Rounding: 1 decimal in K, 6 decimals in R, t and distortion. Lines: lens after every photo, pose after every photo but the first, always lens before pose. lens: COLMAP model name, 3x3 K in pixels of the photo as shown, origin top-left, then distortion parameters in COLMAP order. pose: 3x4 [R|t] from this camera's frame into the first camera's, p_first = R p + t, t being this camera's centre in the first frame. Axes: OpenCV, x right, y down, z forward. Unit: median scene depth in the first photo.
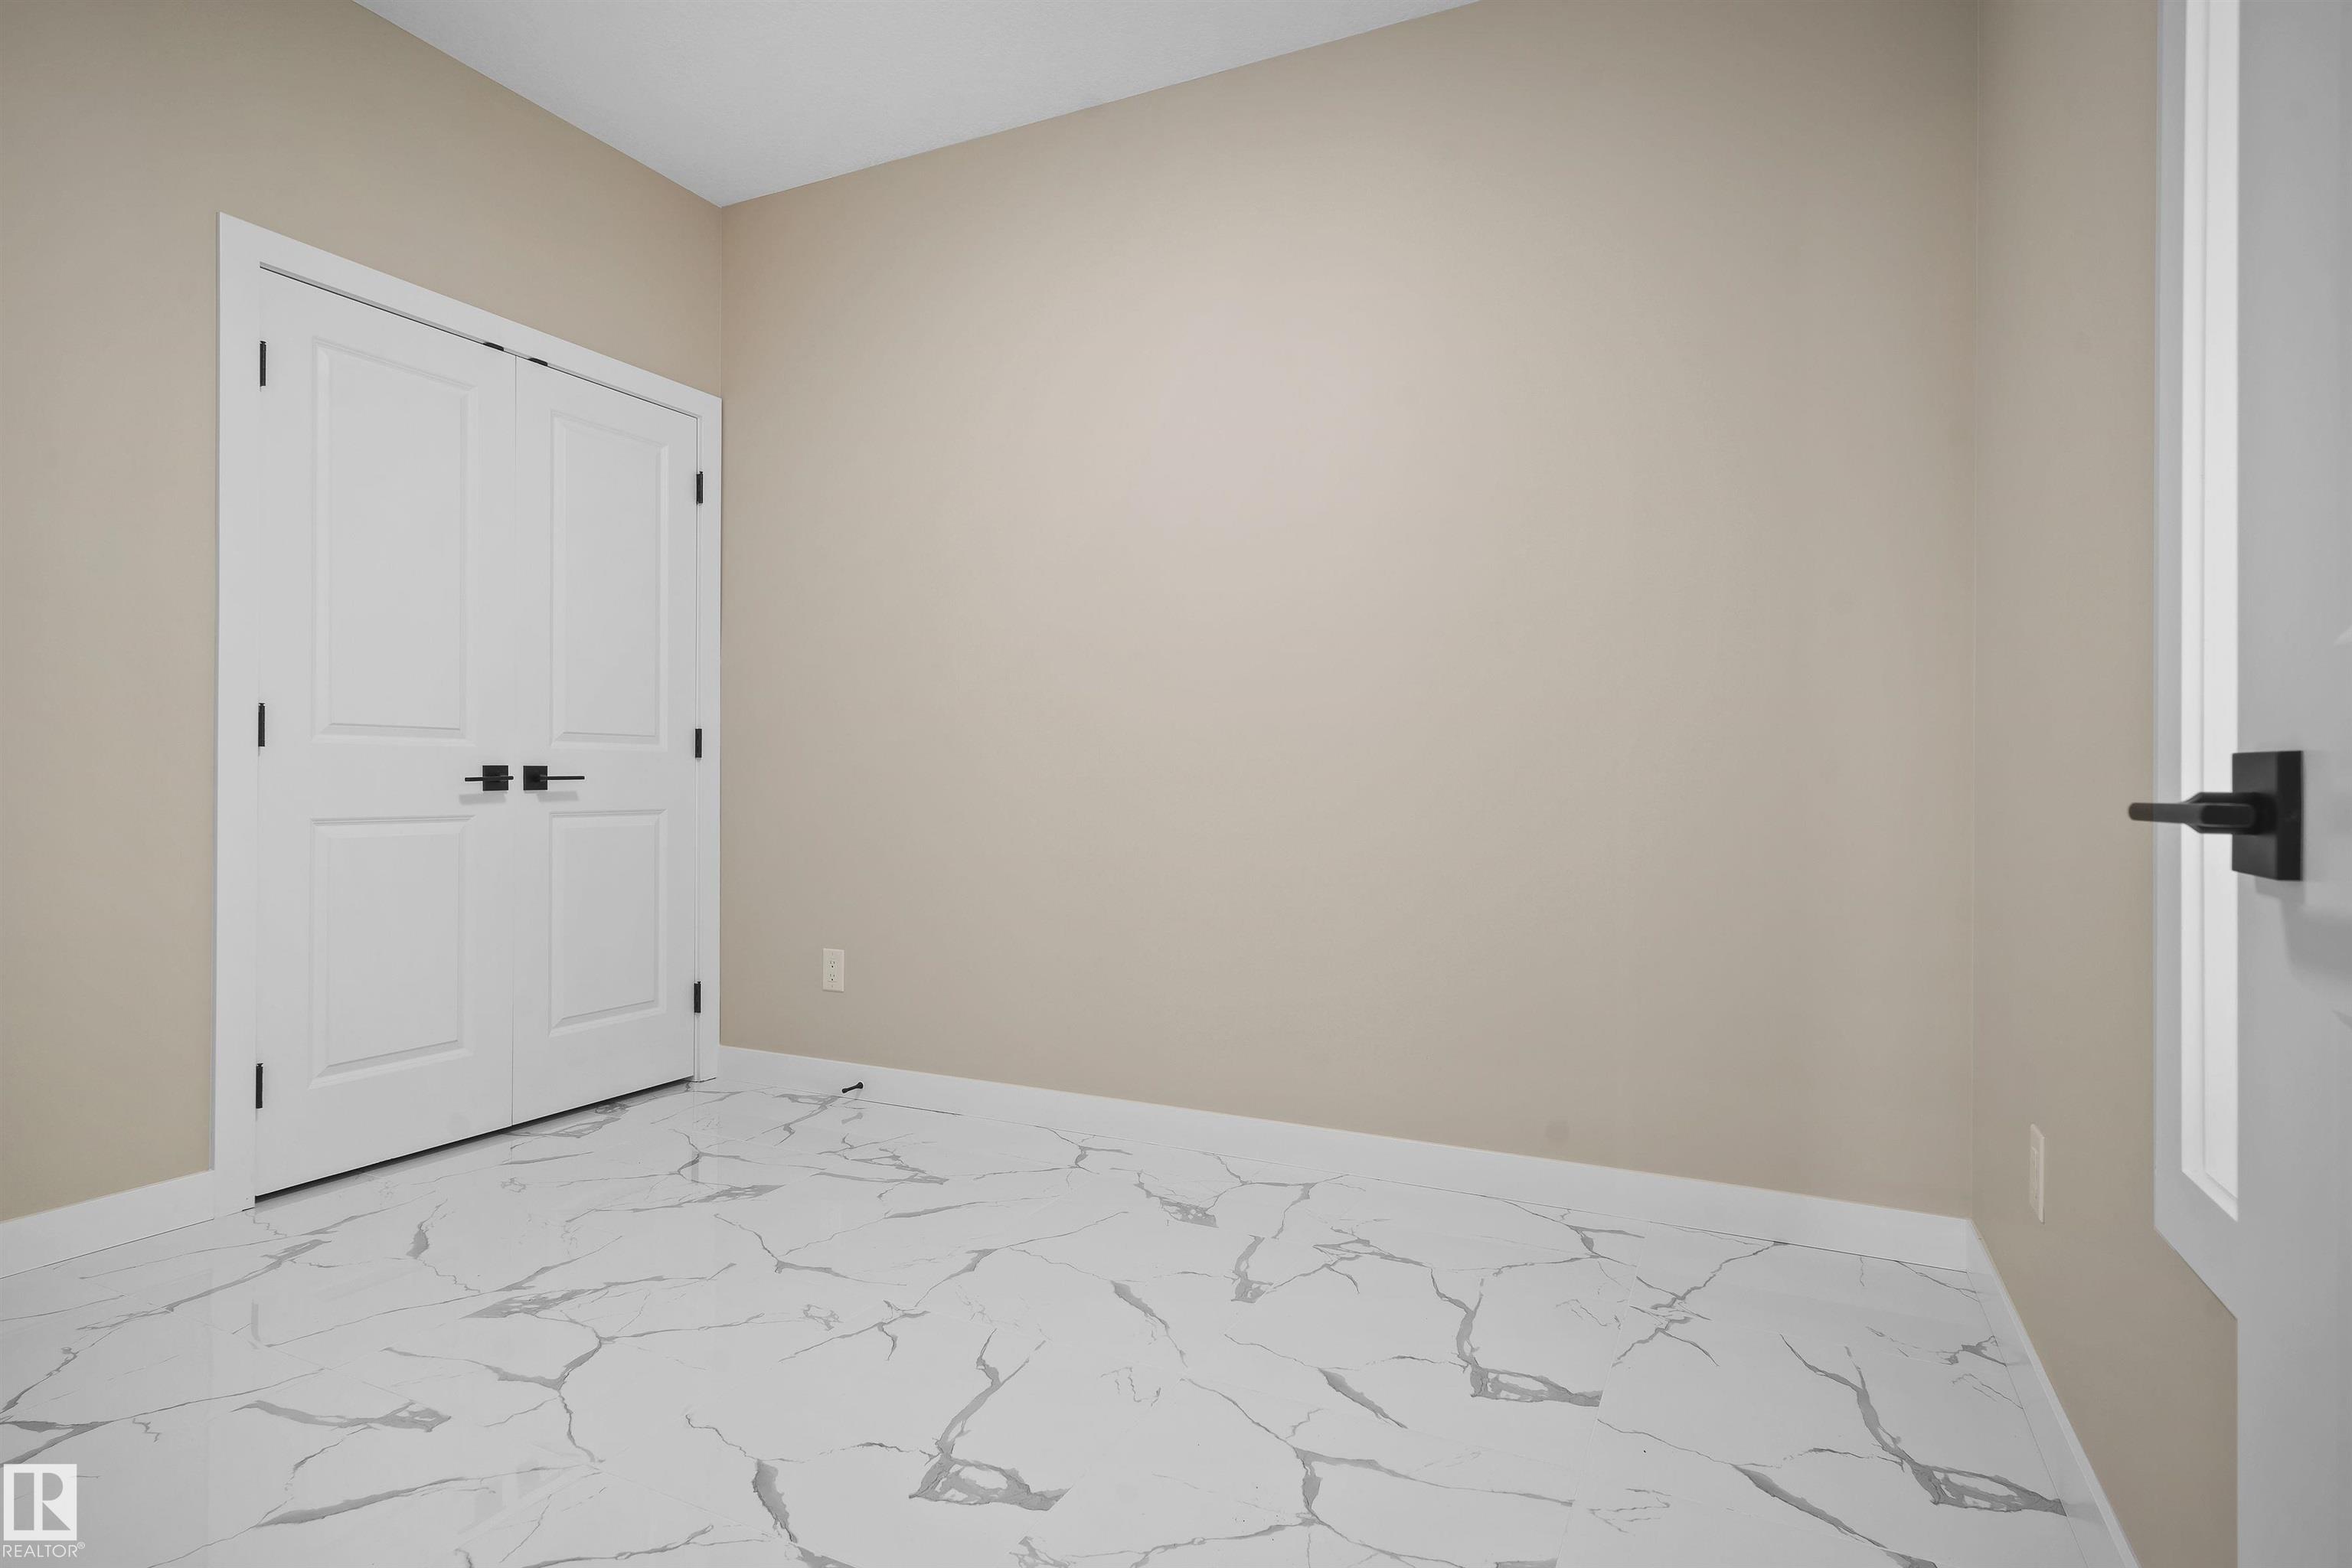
lens RADIAL K [[1215.6, 0, 1167.6], [0, 1215.6, 779.2], [0, 0, 1]] dist [-0.003290, 0.000078]
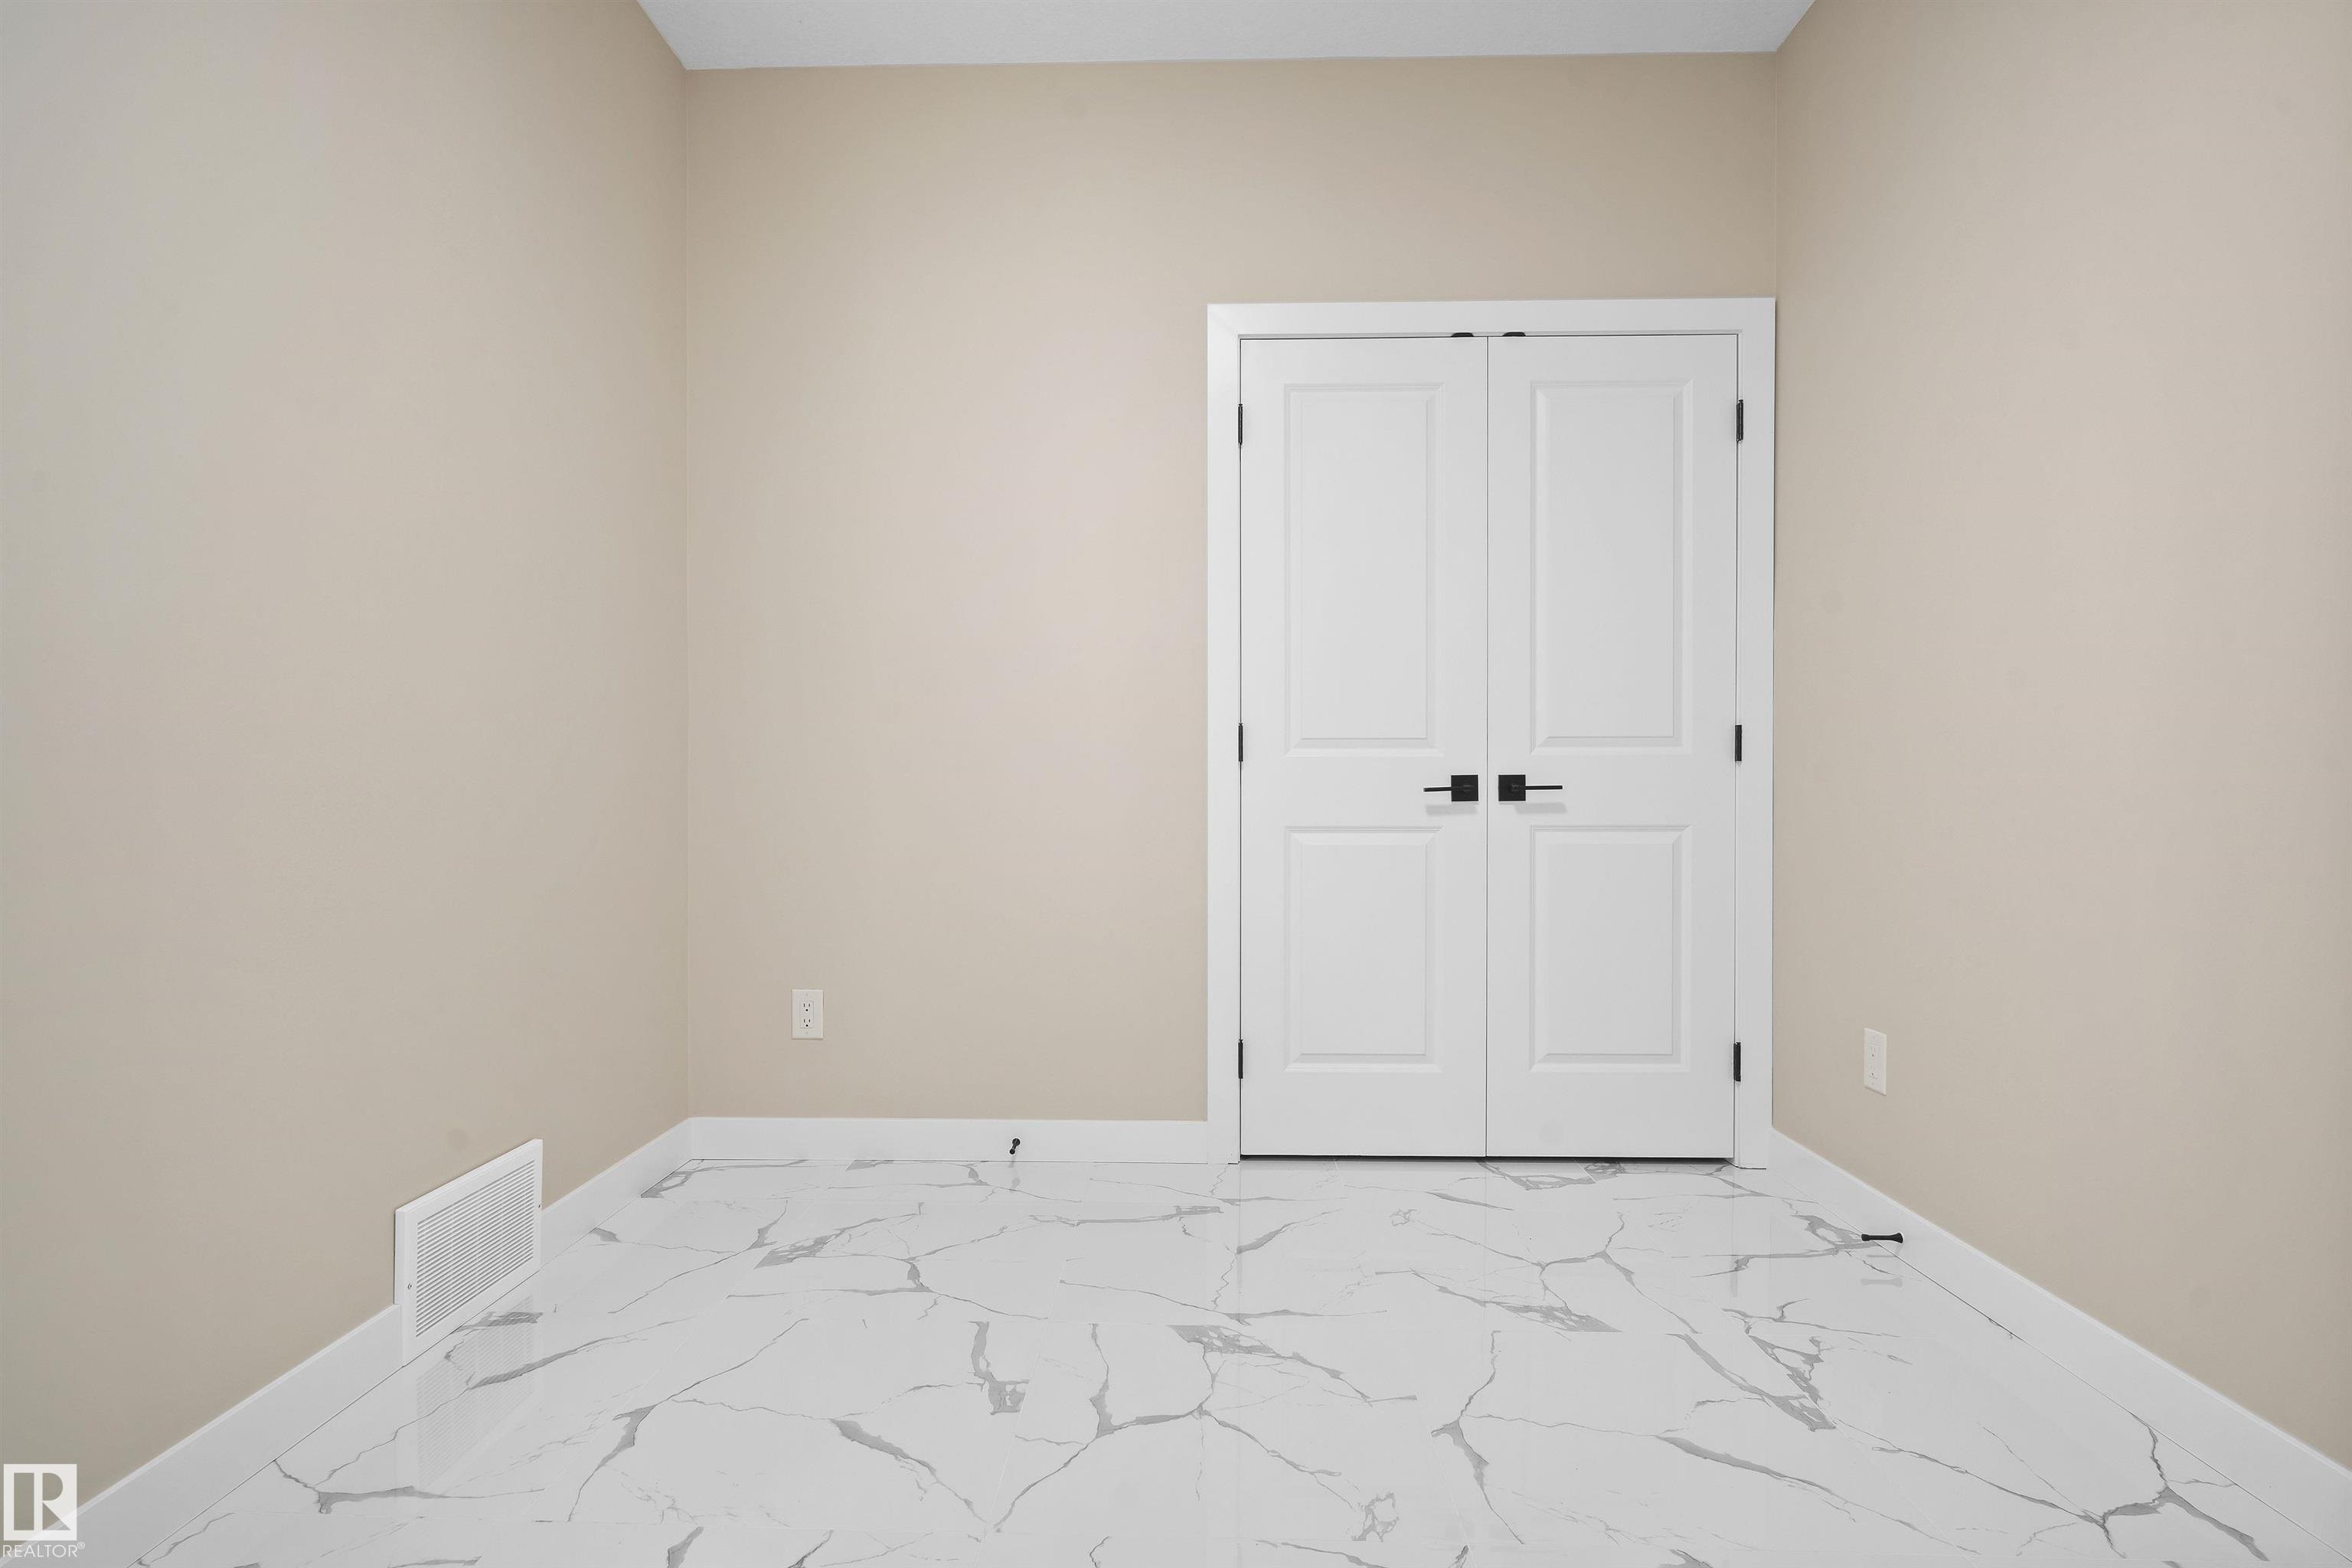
lens RADIAL K [[1215.6, 0, 1174.7], [0, 1215.6, 803.8], [0, 0, 1]] dist [-0.003290, 0.000078]
pose [[0.407078, 0.005943, -0.913374, 0.227492], [0.004682, 0.999952, 0.008593, 0.002022], [0.913381, -0.007774, 0.407031, 0.403623]]
